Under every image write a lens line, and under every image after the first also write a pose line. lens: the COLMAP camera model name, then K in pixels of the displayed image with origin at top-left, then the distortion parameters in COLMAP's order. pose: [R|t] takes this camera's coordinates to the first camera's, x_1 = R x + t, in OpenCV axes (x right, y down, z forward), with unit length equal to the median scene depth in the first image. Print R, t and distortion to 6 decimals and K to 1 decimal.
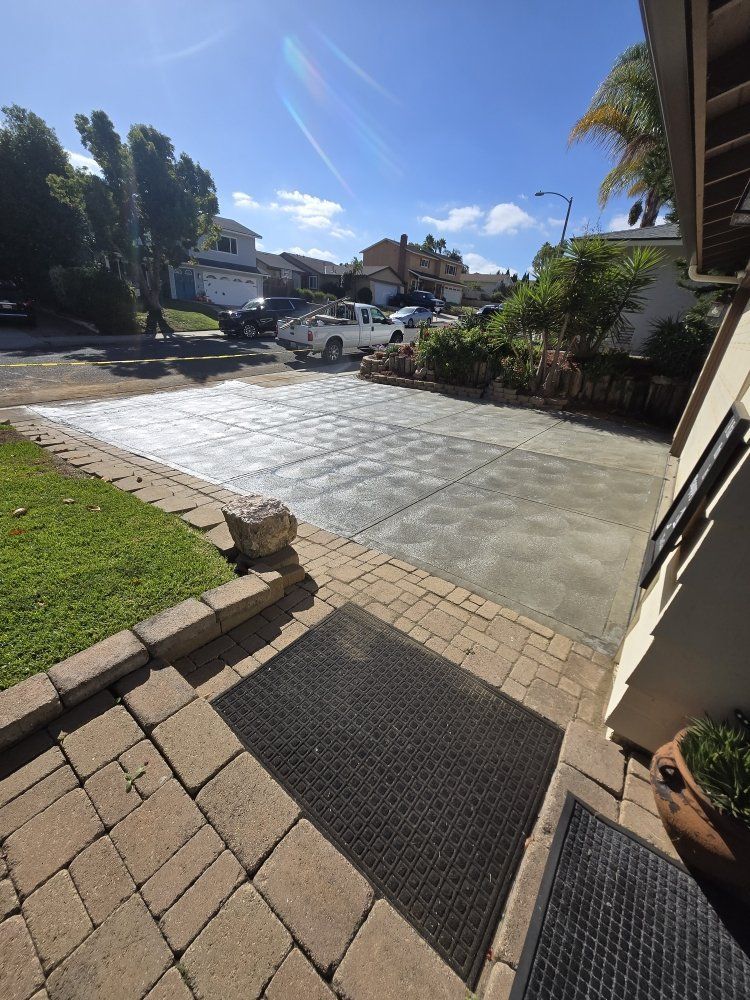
lens RADIAL K [[399.5, 0, 373.9], [0, 399.5, 499.4], [0, 0, 1]] dist [-0.003532, 0.001551]
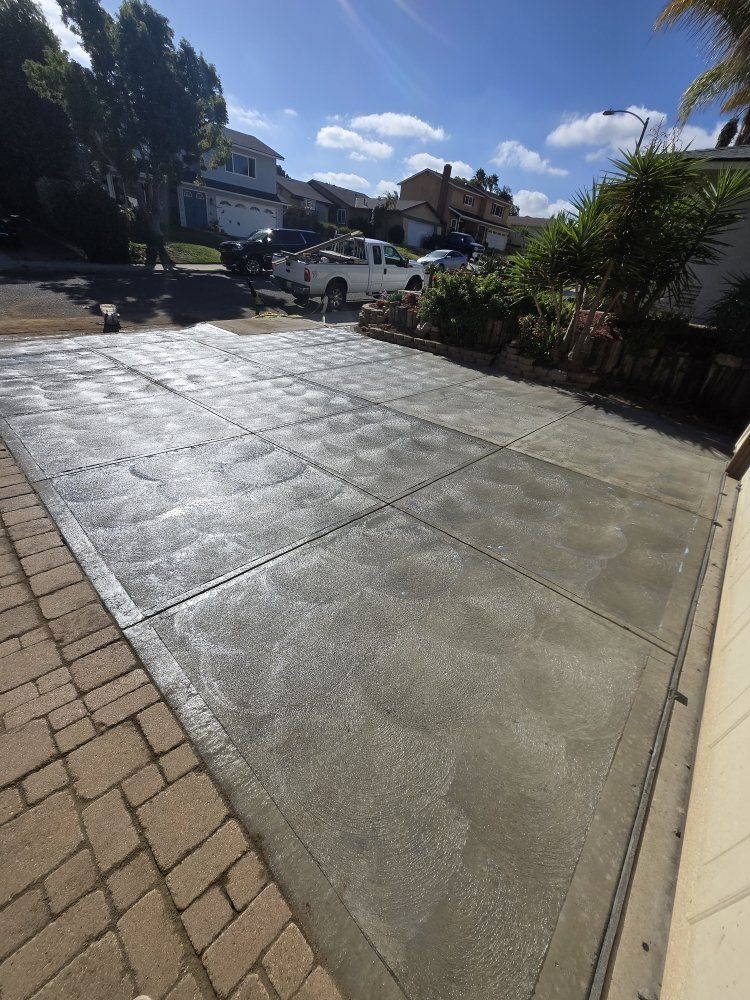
lens RADIAL K [[399.5, 0, 375.2], [0, 399.5, 500.0], [0, 0, 1]] dist [-0.003532, 0.001551]
pose [[0.995189, 0.085497, -0.047851, 0.065971], [-0.079744, 0.990572, 0.111394, -0.038350], [0.056924, -0.107043, 0.992624, 0.105194]]
